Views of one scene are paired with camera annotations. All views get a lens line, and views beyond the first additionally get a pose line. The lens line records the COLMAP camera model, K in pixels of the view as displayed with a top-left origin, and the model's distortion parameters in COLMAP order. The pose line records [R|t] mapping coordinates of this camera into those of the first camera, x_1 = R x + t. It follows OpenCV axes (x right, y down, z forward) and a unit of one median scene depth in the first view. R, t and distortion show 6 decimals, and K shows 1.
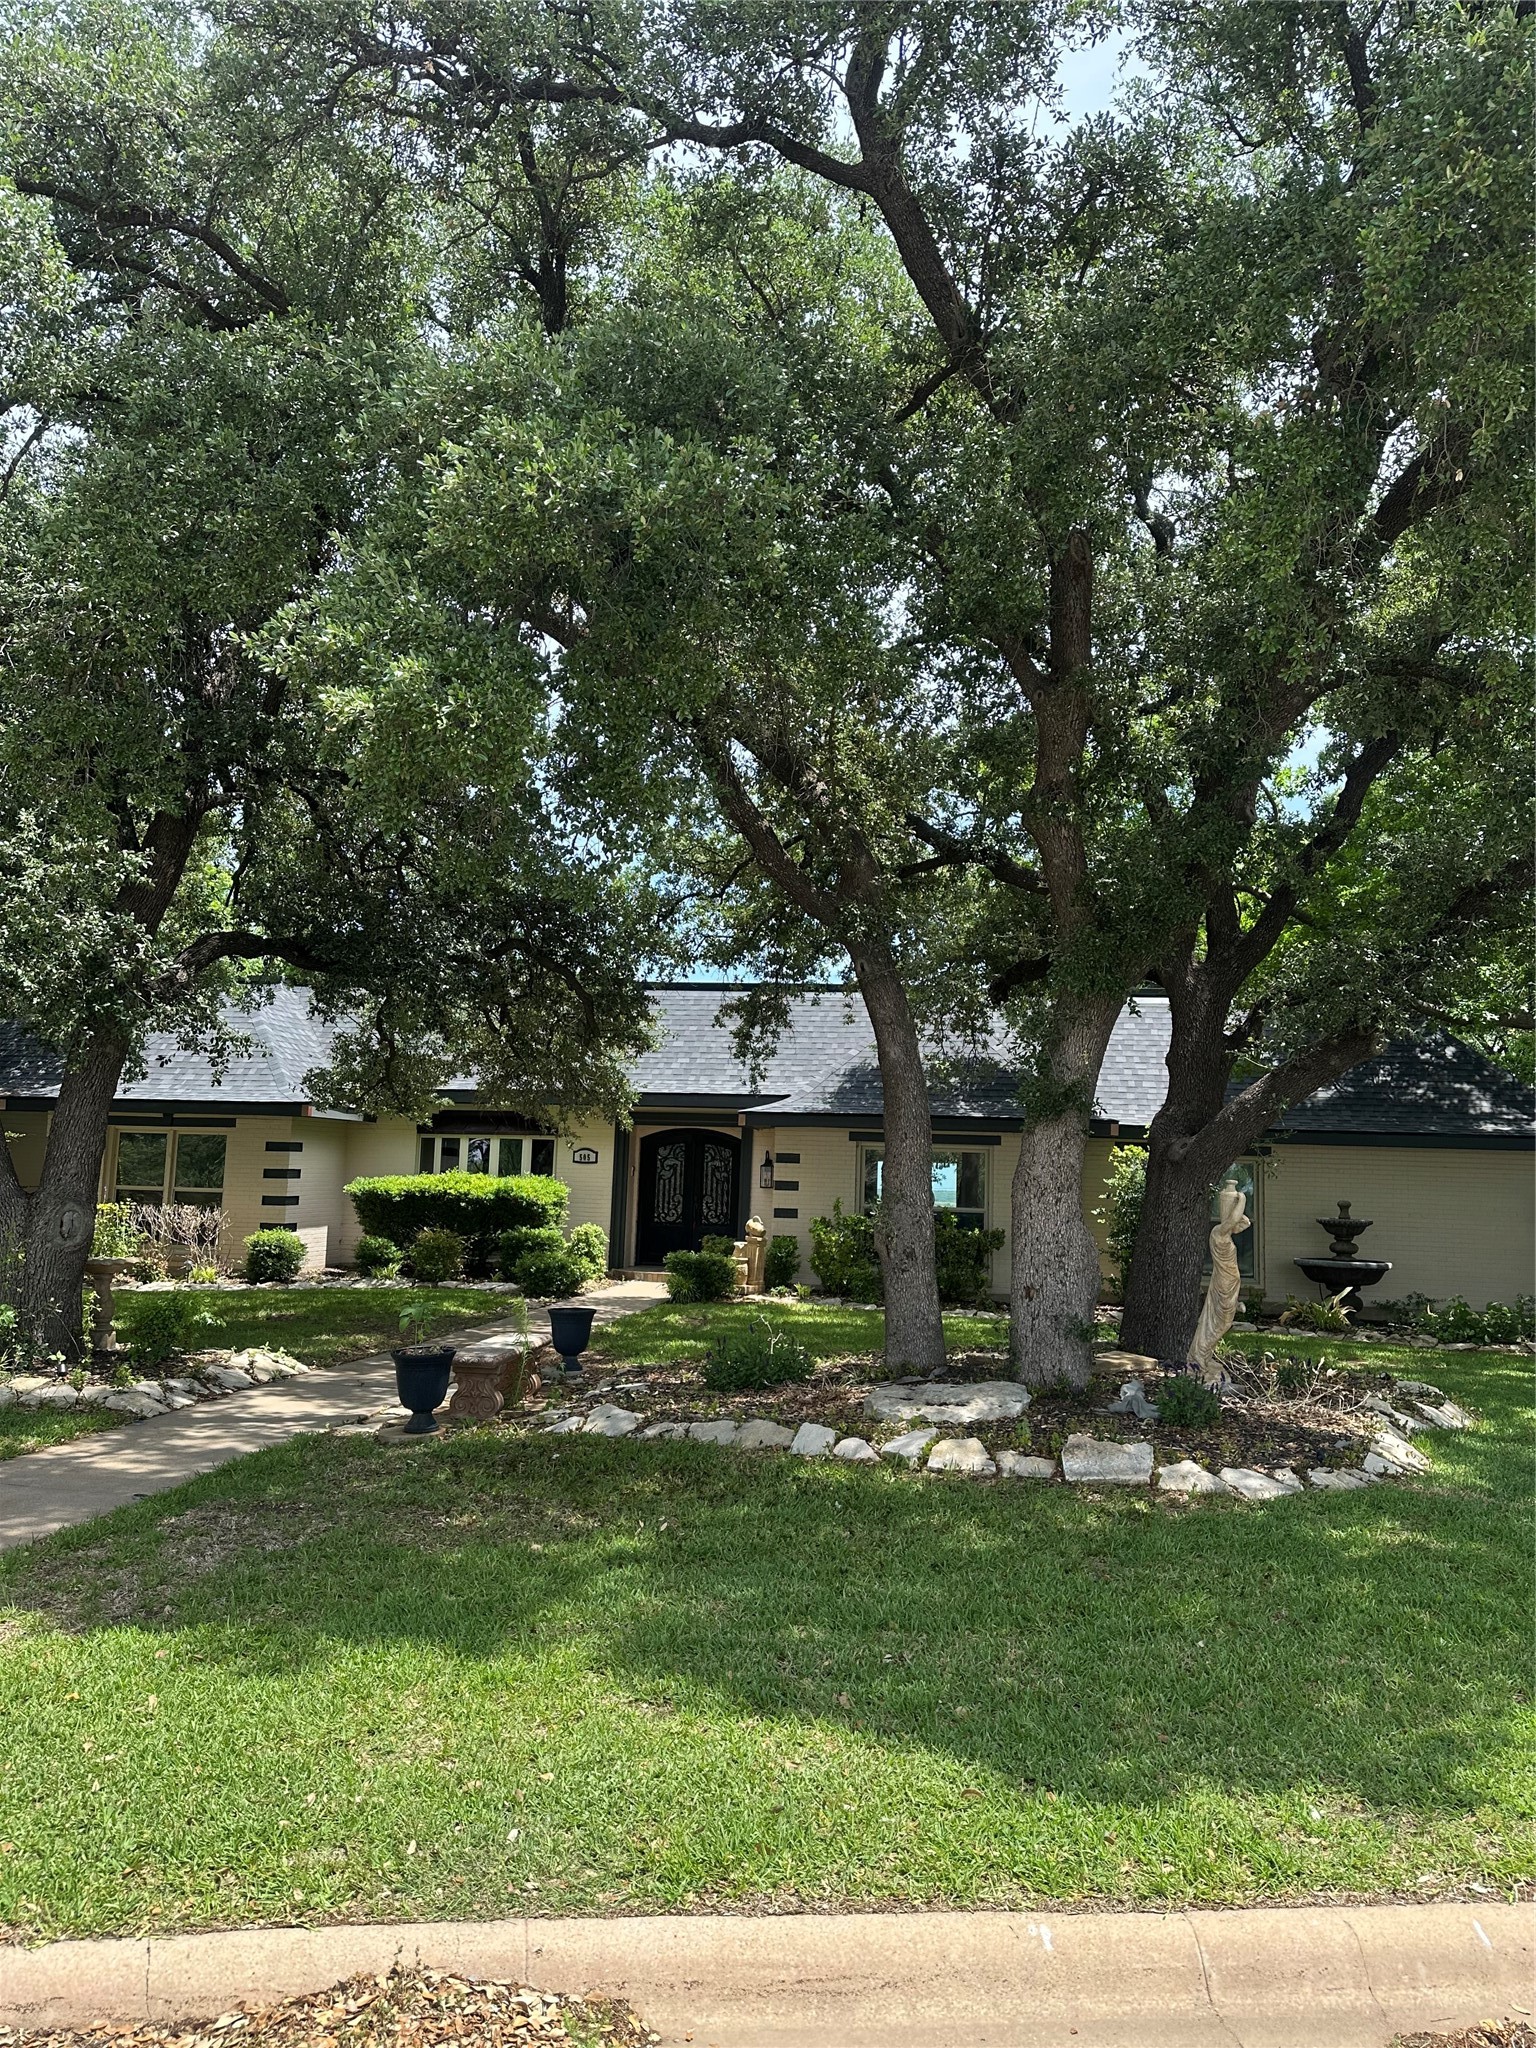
lens RADIAL K [[1453.9, 0, 768.0], [0, 1453.9, 1024.0], [0, 0, 1]] dist [0.144778, -0.167235]
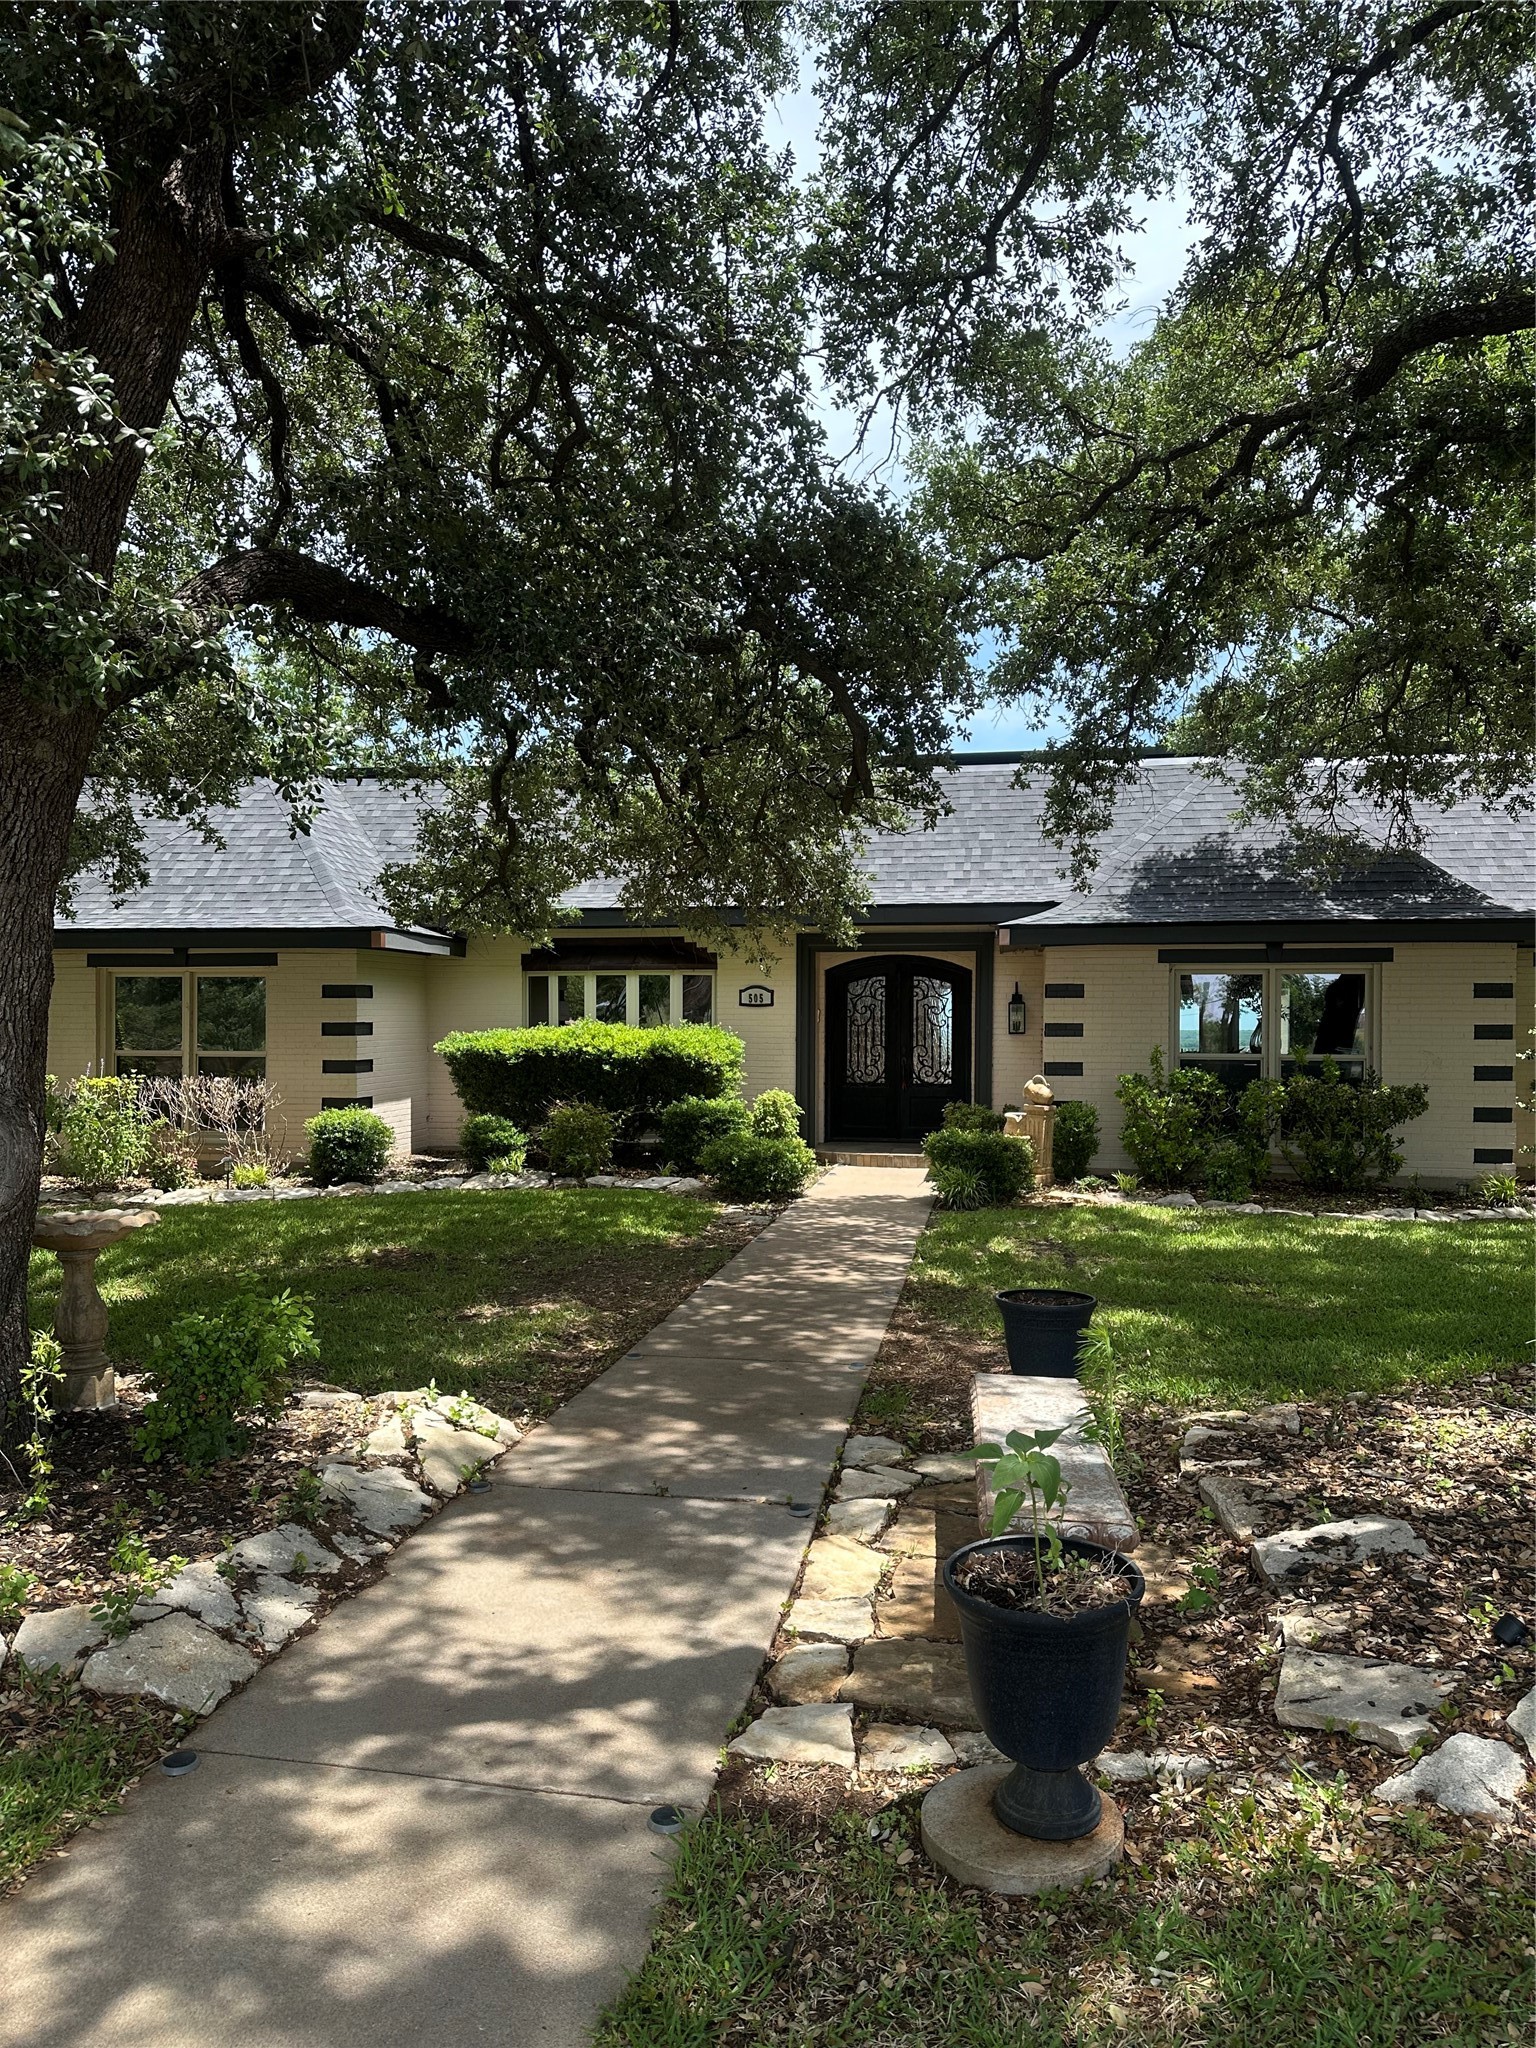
lens RADIAL K [[1404.4, 0, 768.0], [0, 1404.4, 1024.0], [0, 0, 1]] dist [0.109955, -0.159932]
pose [[0.999611, -0.026699, 0.008075, -0.155567], [0.025697, 0.994064, 0.105723, 0.037747], [-0.010849, -0.105474, 0.994363, 0.376730]]
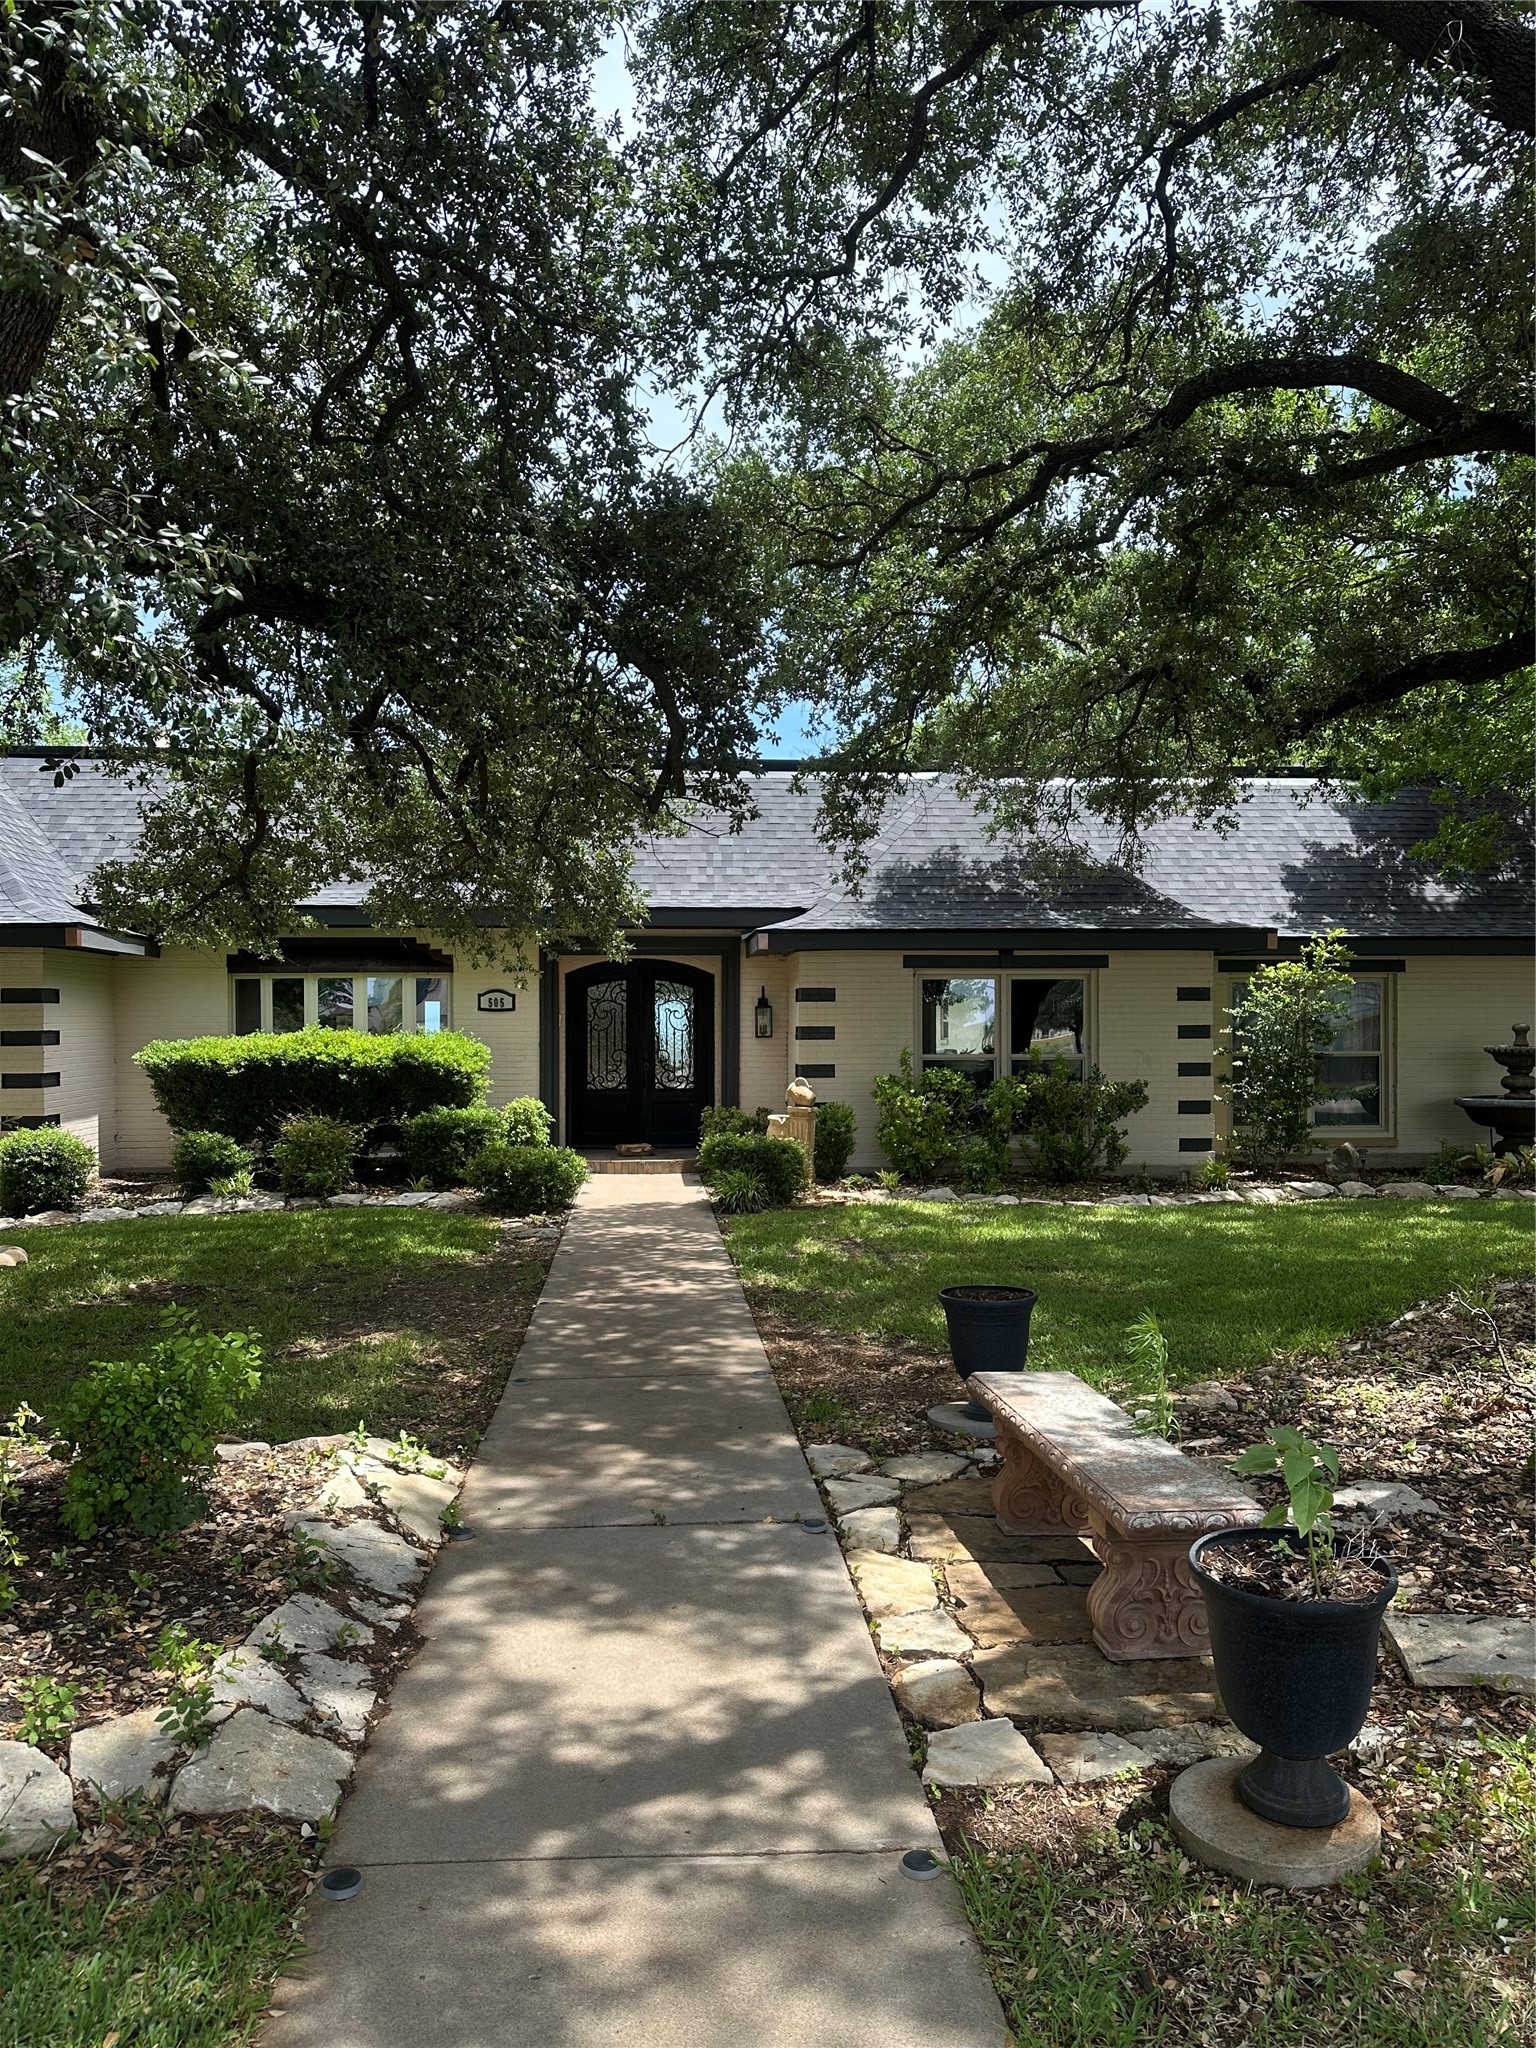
lens RADIAL K [[1404.4, 0, 768.0], [0, 1404.4, 1024.0], [0, 0, 1]] dist [0.109955, -0.159932]
pose [[0.962763, -0.032262, 0.268416, -0.224803], [0.004195, 0.994517, 0.104487, 0.039789], [-0.270315, -0.099470, 0.957620, 0.399334]]
